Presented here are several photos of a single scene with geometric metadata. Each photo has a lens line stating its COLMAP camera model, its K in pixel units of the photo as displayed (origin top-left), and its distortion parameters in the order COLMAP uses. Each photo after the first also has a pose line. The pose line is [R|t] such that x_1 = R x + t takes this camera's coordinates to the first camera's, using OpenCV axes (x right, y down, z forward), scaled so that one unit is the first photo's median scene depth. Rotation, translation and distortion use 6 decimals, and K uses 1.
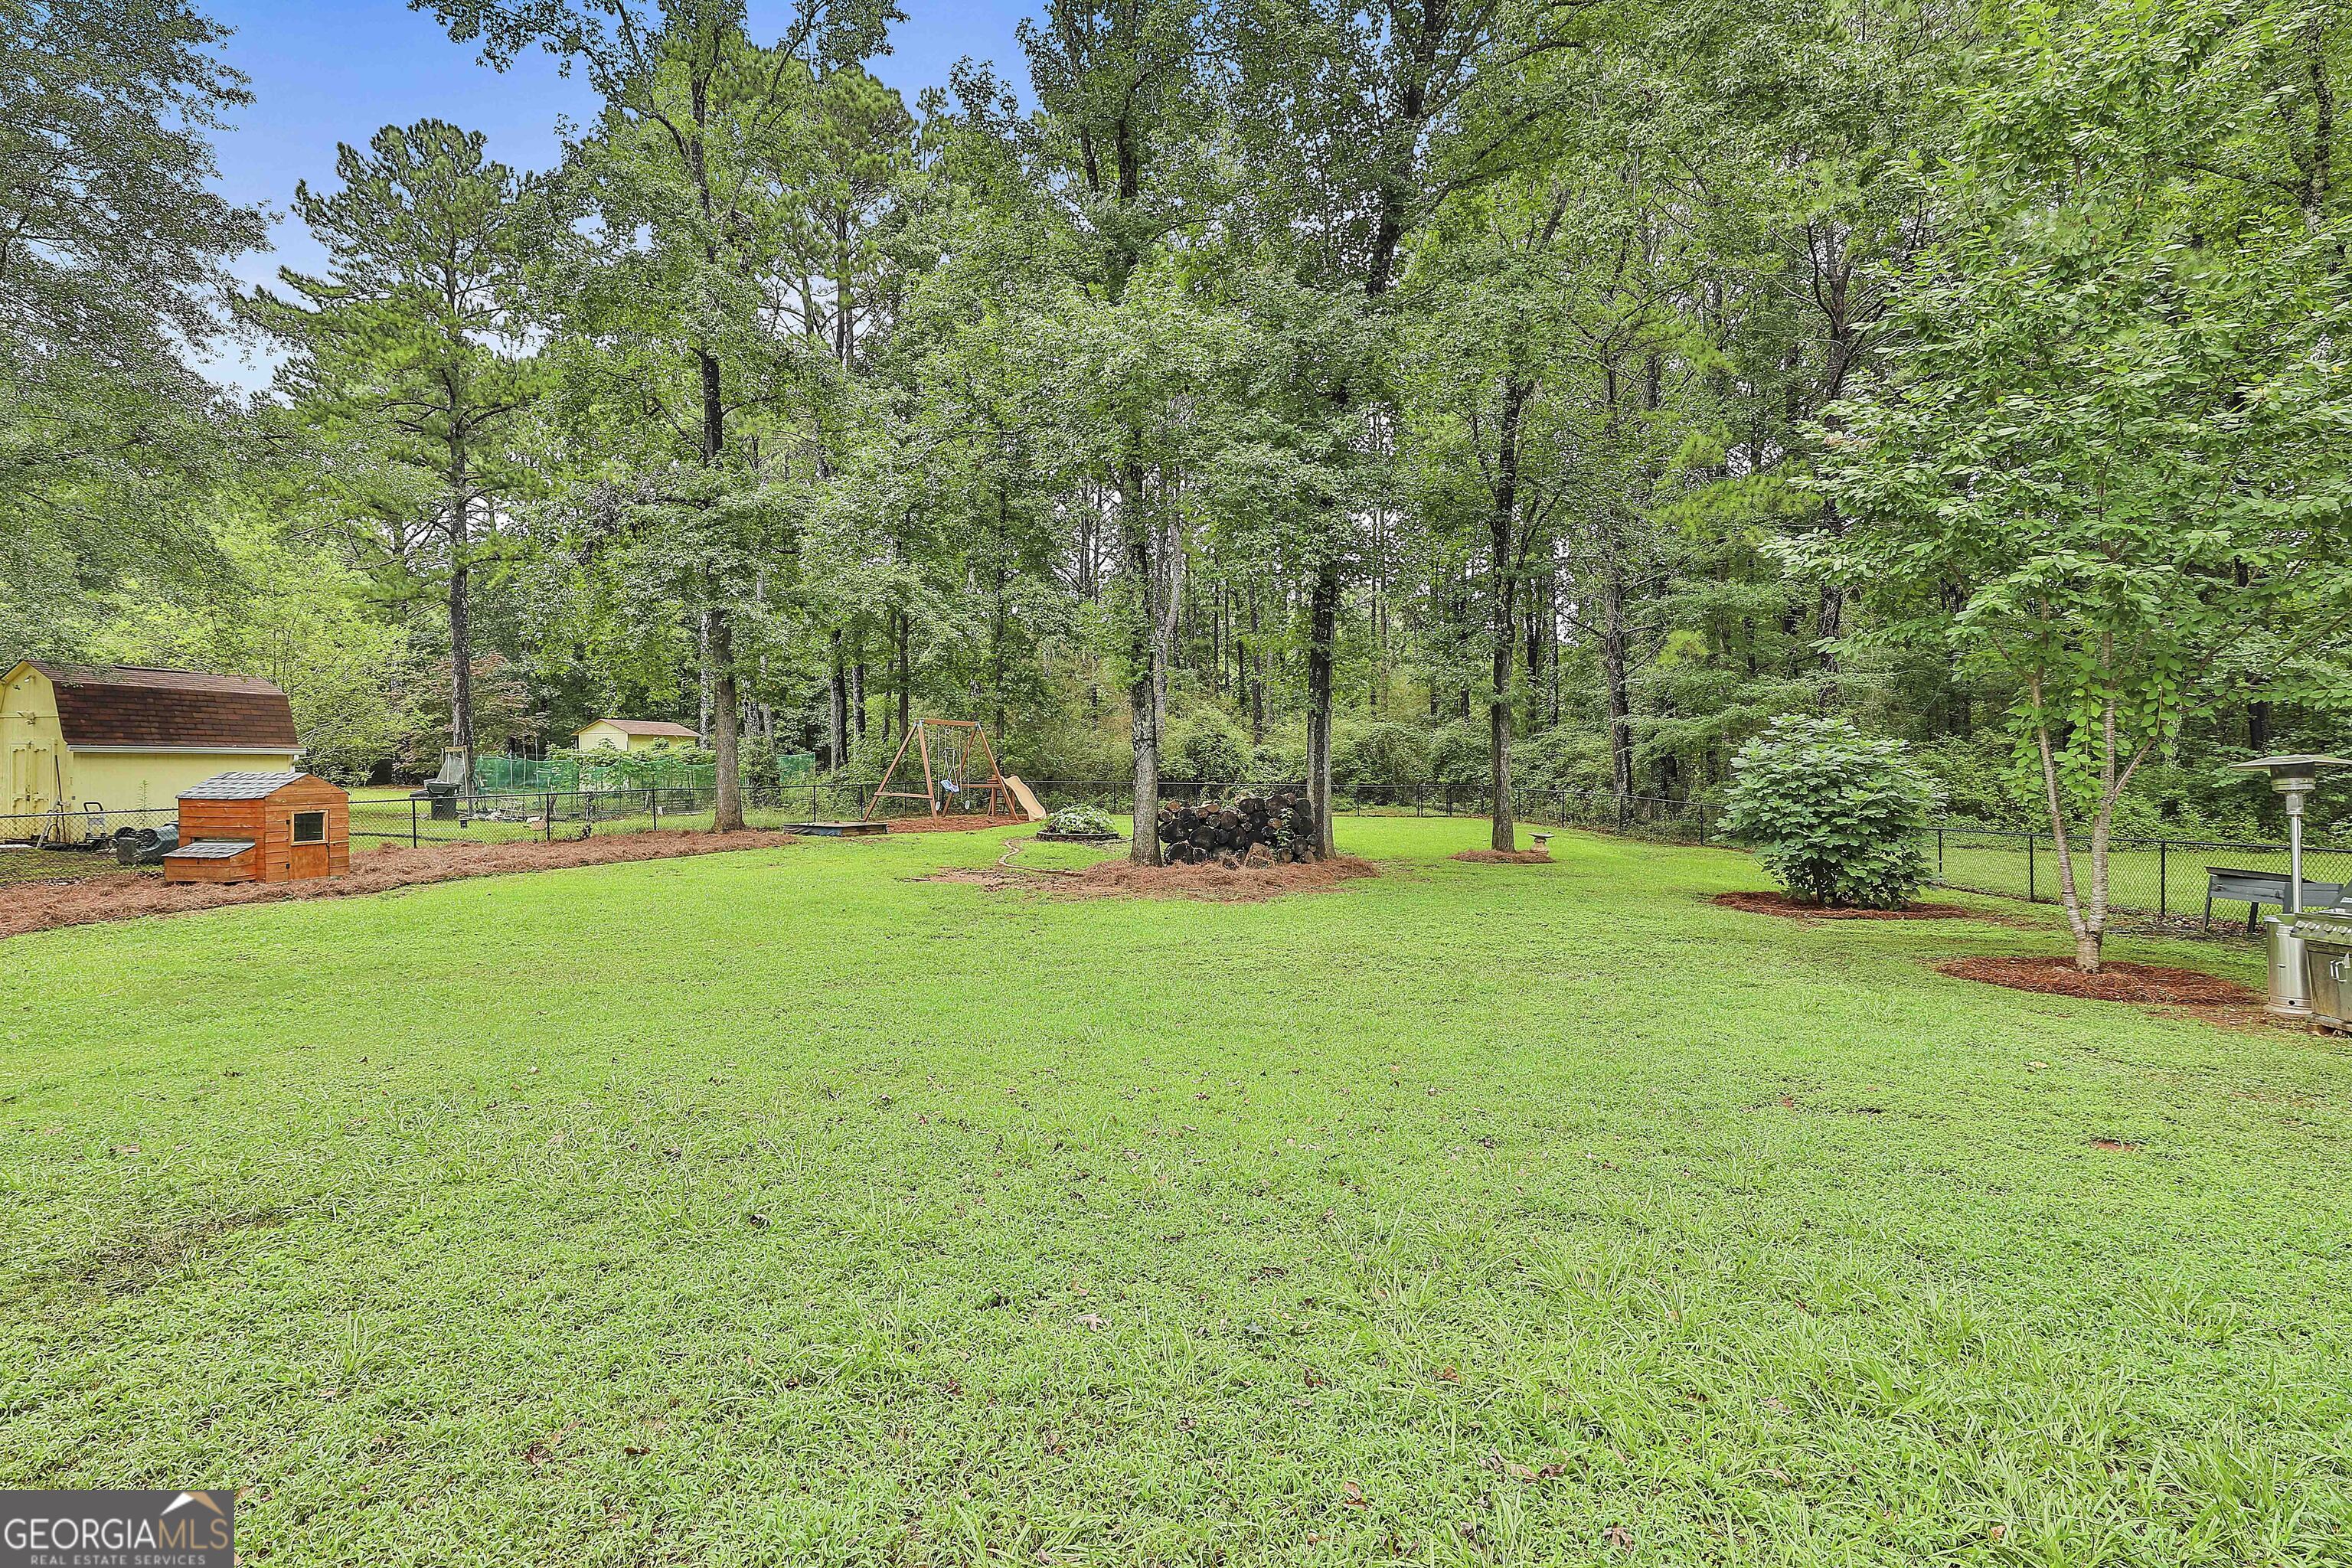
lens RADIAL K [[1135.4, 0, 1181.7], [0, 1135.4, 775.2], [0, 0, 1]] dist [-0.002083, 0.003692]
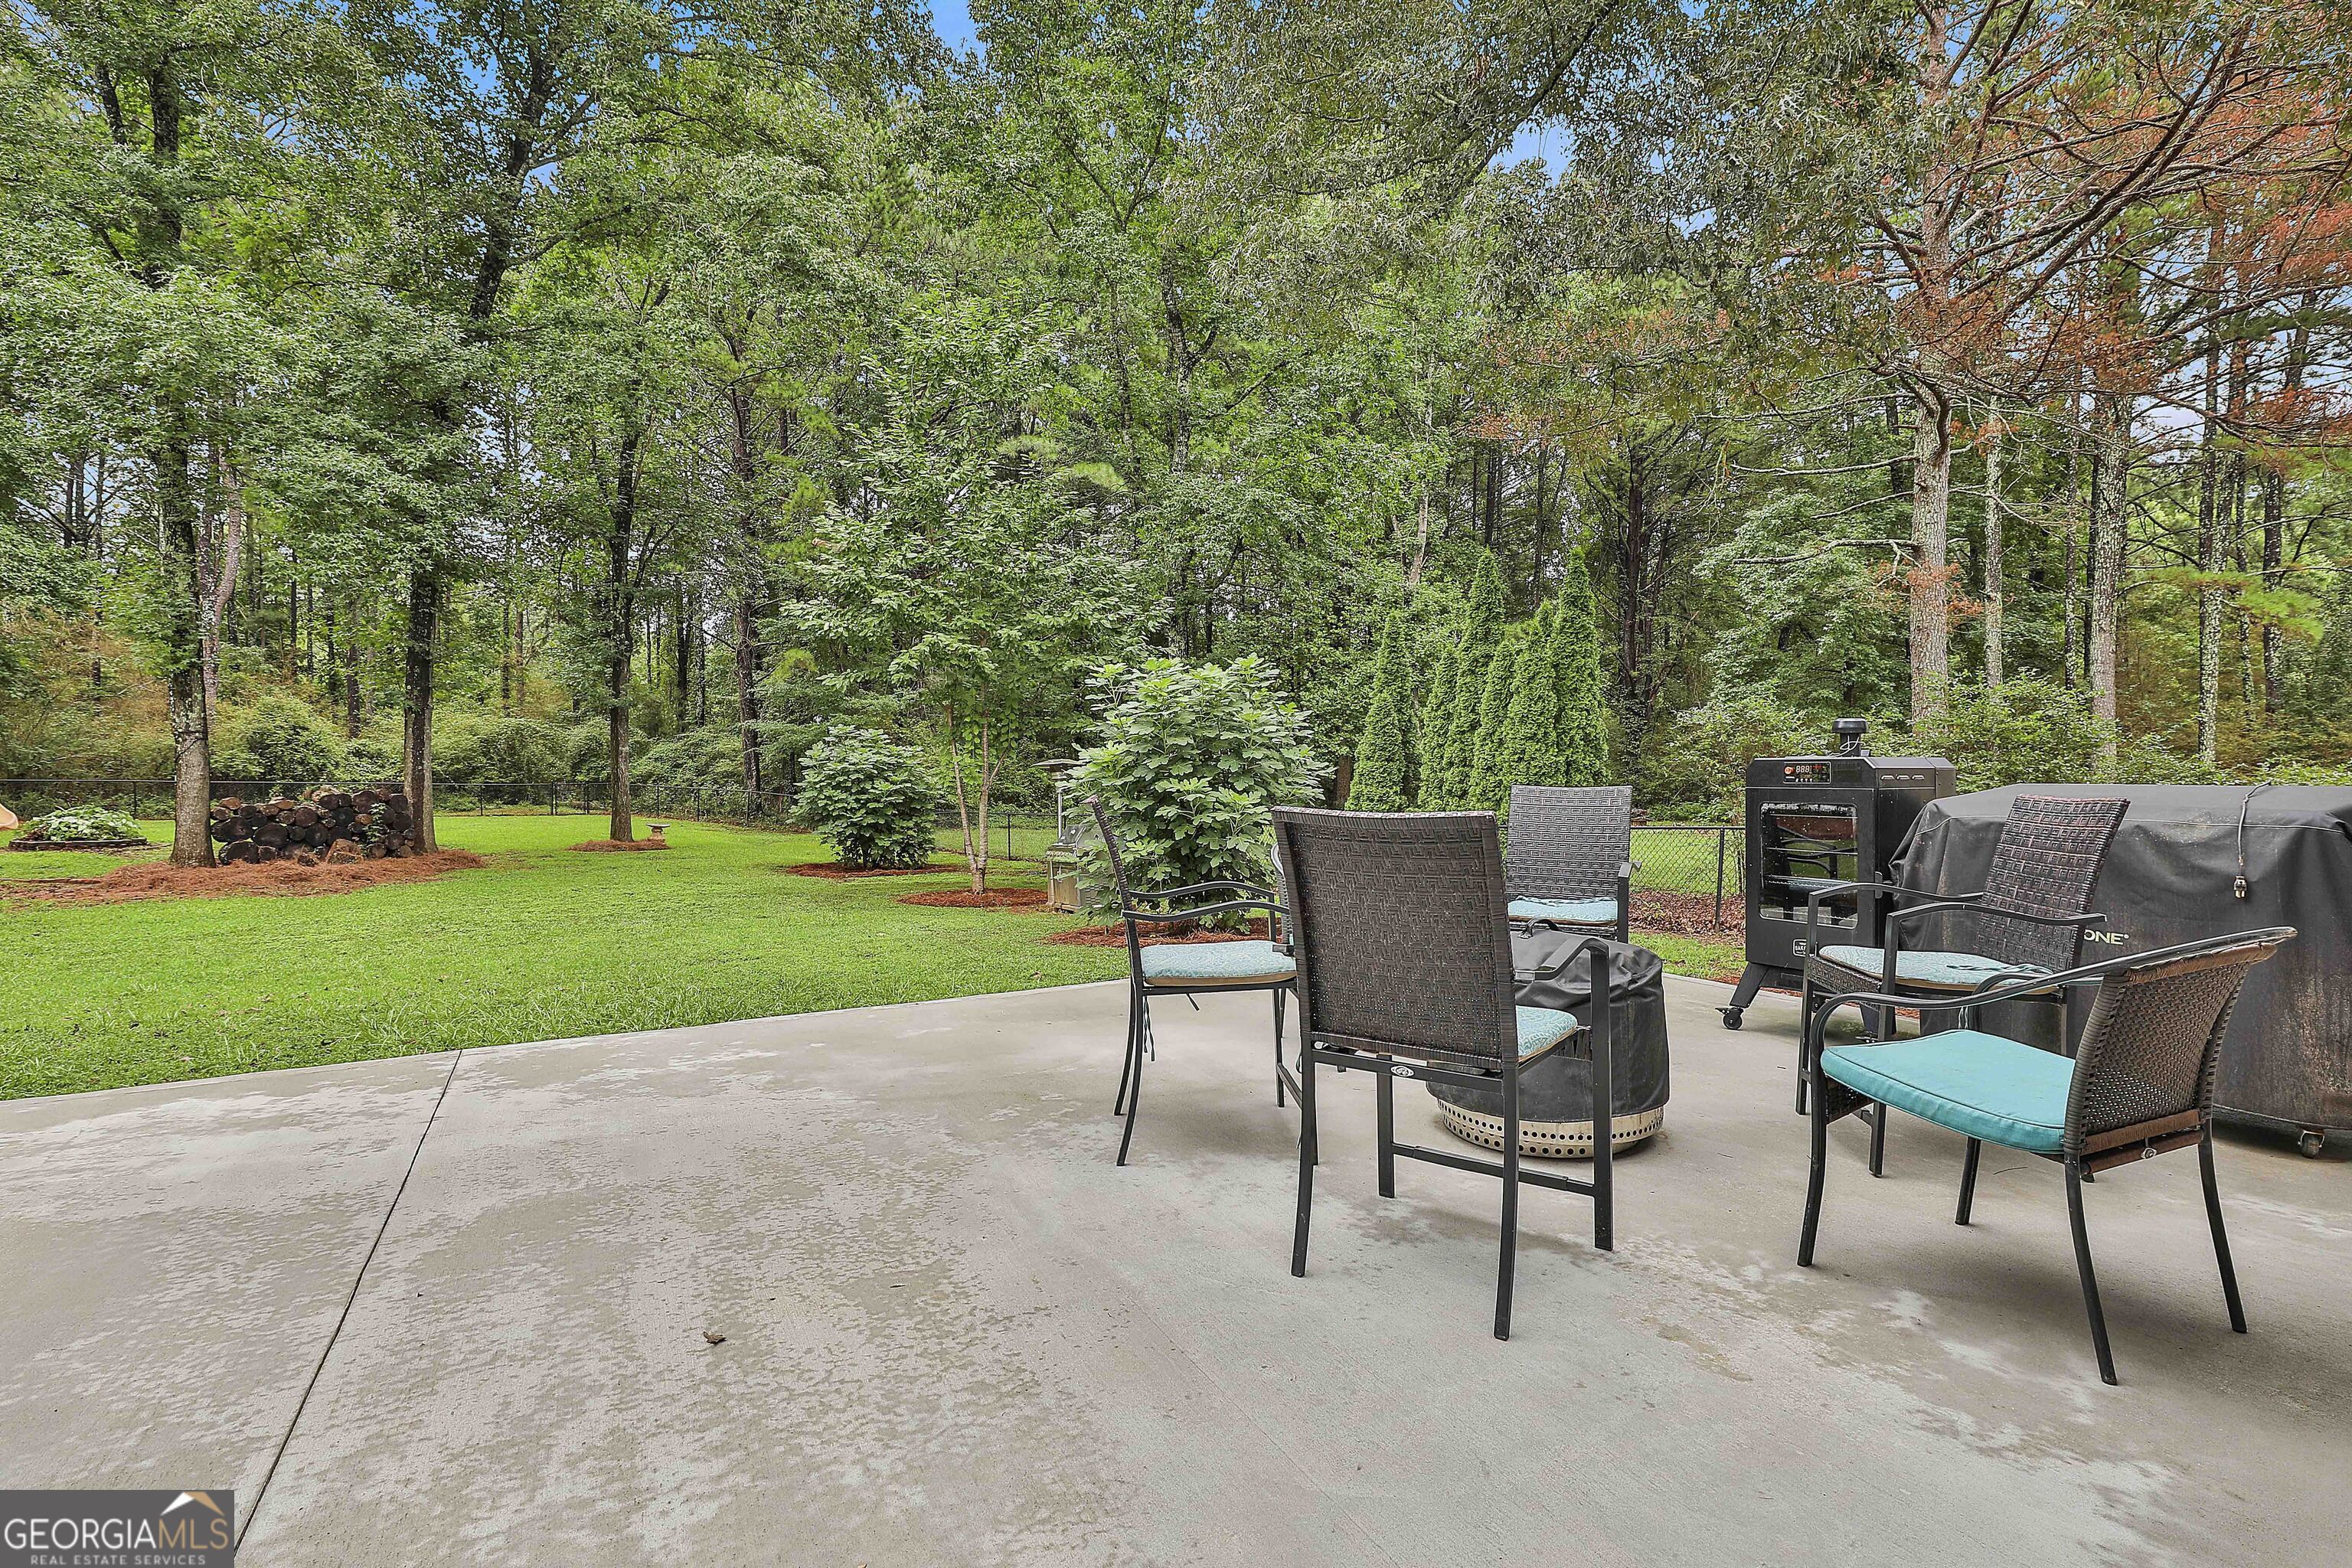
lens RADIAL K [[1131.1, 0, 1174.8], [0, 1131.1, 777.5], [0, 0, 1]] dist [-0.004311, 0.005334]
pose [[0.770683, -0.000487, 0.637219, -0.001913], [-0.000880, 0.999998, 0.001829, 0.003272], [-0.637219, -0.001970, 0.770681, -0.215971]]
